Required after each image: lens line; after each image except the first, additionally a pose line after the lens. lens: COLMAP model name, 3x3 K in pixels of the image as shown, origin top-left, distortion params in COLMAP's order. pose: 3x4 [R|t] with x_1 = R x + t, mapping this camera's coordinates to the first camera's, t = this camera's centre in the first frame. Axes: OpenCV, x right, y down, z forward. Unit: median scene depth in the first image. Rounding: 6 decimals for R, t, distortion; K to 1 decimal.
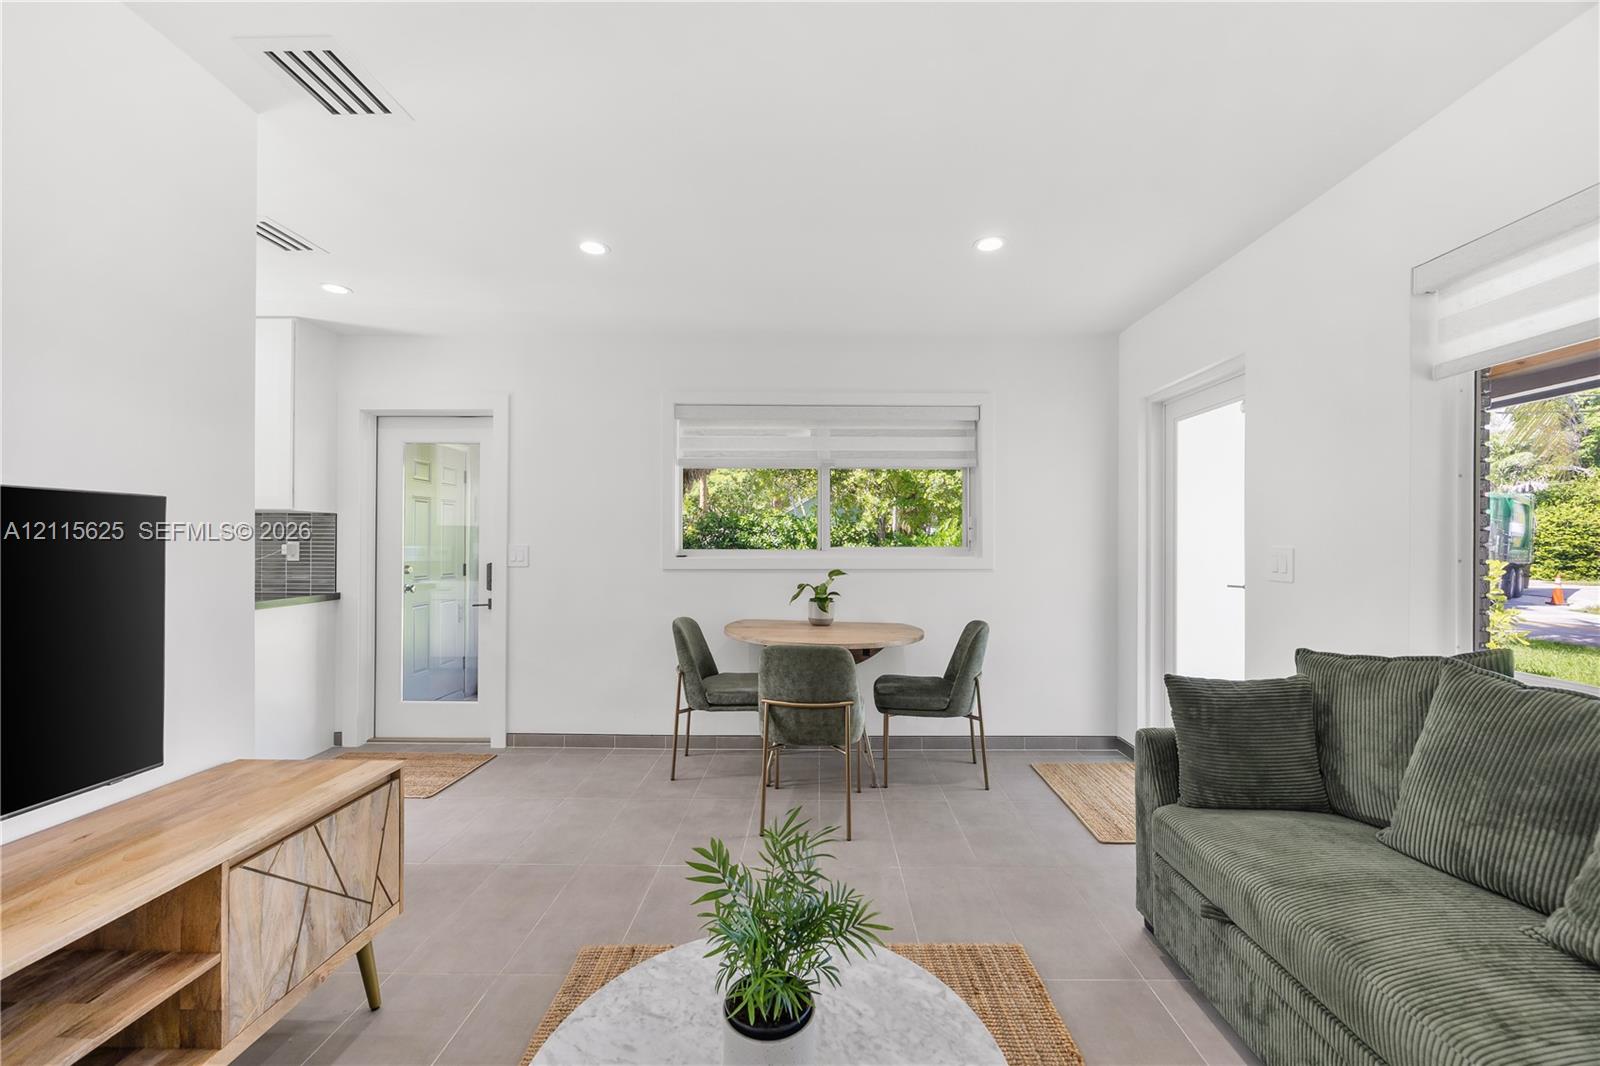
lens RADIAL K [[615.3, 0, 804.3], [0, 615.3, 542.2], [0, 0, 1]] dist [-0.002635, 0.000466]
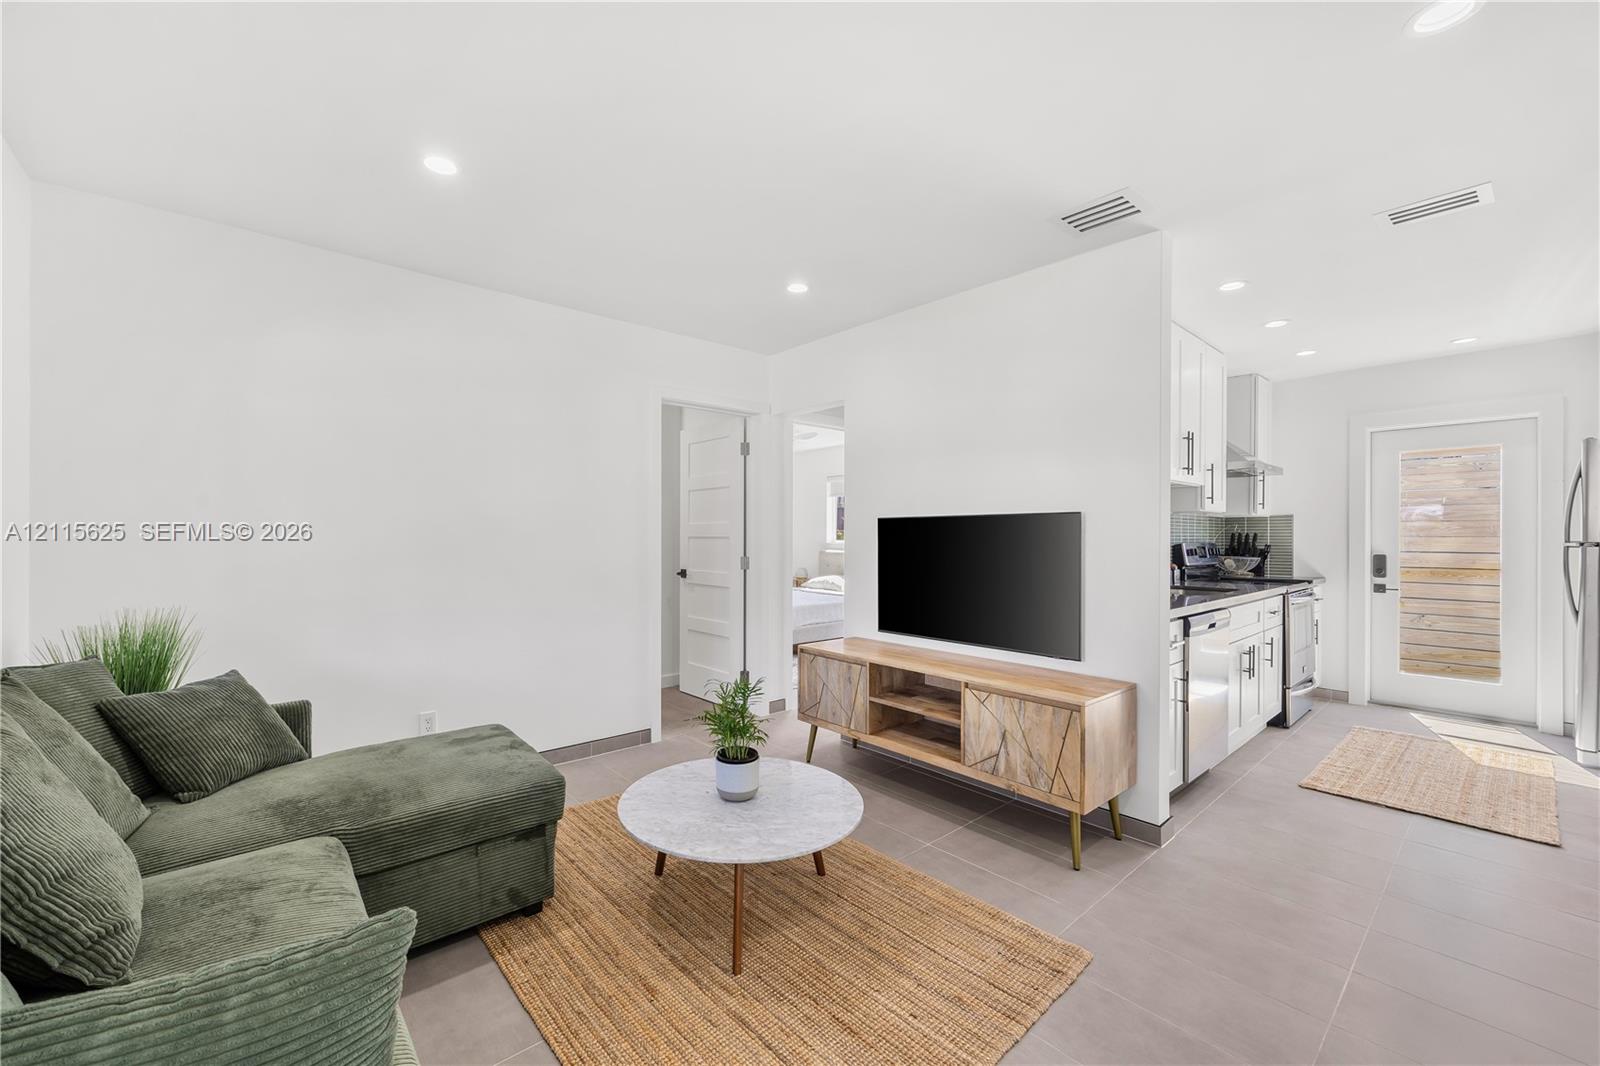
lens RADIAL K [[631.4, 0, 770.7], [0, 631.4, 540.6], [0, 0, 1]] dist [0.002833, 0.001877]
pose [[-0.739681, 0.001269, -0.672957, 0.399643], [-0.001365, 0.999993, 0.003386, 0.001649], [0.672956, 0.003423, -0.739674, 0.804924]]
